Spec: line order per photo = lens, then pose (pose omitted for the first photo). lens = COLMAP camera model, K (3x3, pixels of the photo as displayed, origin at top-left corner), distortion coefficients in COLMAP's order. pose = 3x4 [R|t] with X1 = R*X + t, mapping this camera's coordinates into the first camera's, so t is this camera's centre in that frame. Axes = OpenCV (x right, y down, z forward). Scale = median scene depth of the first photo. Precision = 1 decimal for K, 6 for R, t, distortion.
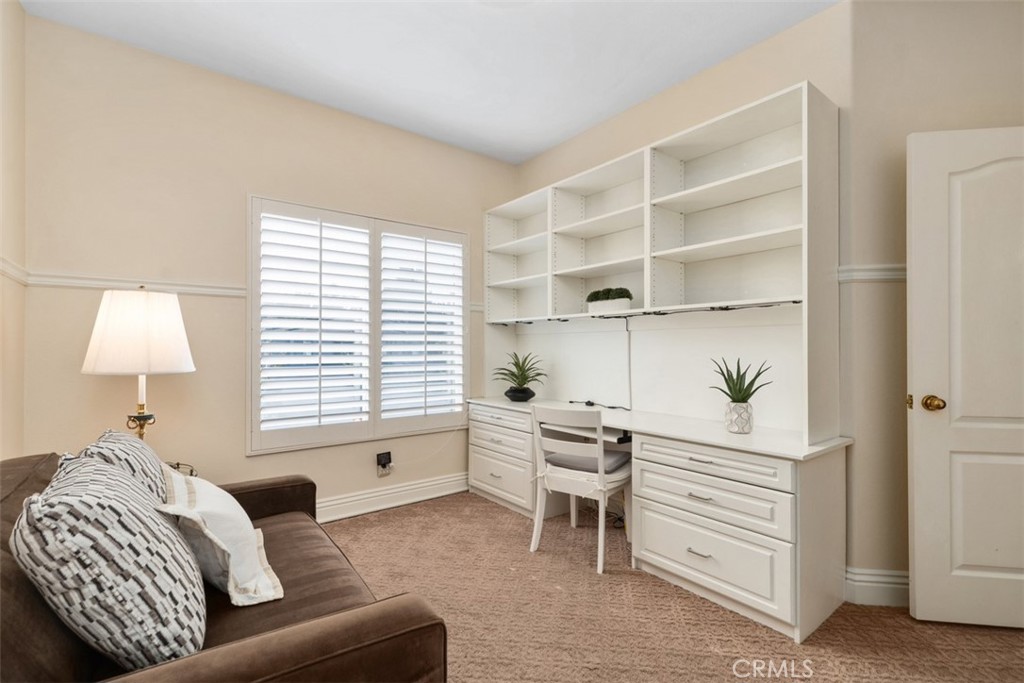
lens RADIAL K [[462.5, 0, 513.4], [0, 462.5, 344.9], [0, 0, 1]] dist [0.002751, 0.000381]
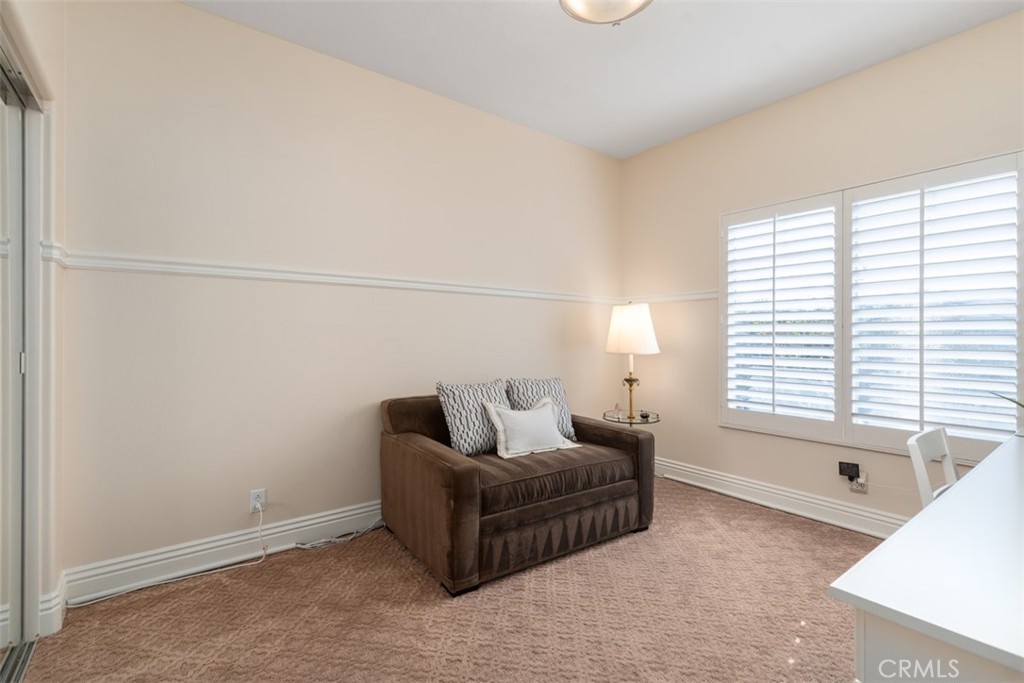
lens RADIAL K [[462.5, 0, 513.4], [0, 462.5, 344.9], [0, 0, 1]] dist [0.002751, 0.000381]
pose [[-0.002259, 0.018341, -0.999829, 0.619447], [0.001084, 0.999831, 0.018339, -0.000790], [0.999997, -0.001042, -0.002279, 0.415443]]
